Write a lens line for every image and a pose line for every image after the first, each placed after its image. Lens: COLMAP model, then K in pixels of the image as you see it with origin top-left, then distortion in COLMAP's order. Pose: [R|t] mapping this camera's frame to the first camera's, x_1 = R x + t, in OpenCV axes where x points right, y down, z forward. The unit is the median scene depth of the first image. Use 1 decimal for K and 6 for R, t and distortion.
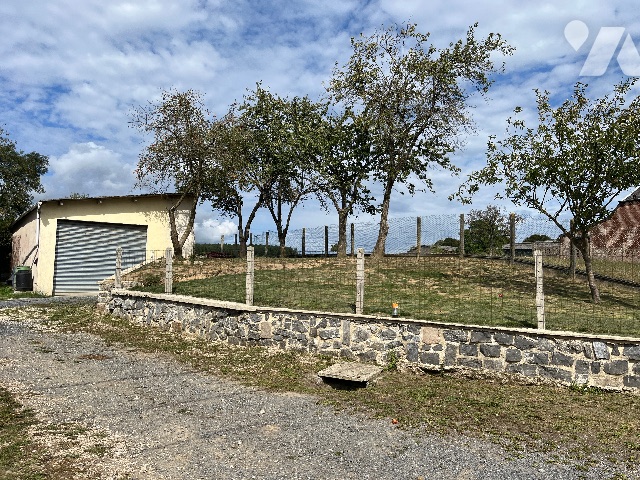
lens RADIAL K [[481.9, 0, 322.0], [0, 481.9, 232.4], [0, 0, 1]] dist [0.042936, -0.078652]
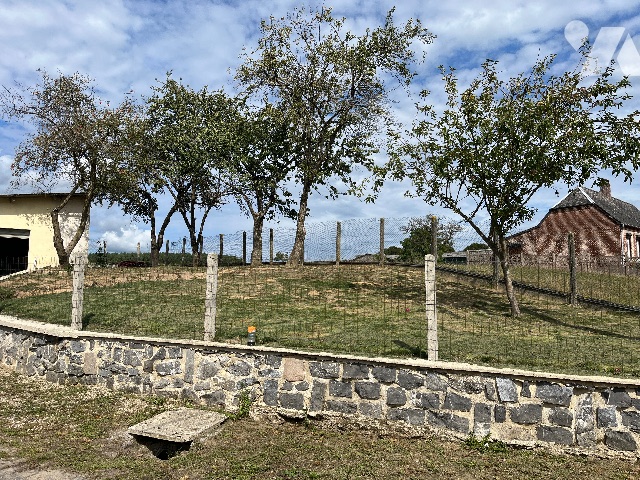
lens RADIAL K [[479.3, 0, 320.0], [0, 479.3, 240.0], [0, 0, 1]] dist [0.004323, -0.000736]
pose [[0.994938, 0.001224, 0.100480, 0.154018], [-0.000889, 0.999994, -0.003379, 0.013168], [-0.100483, 0.003273, 0.994933, 0.211817]]
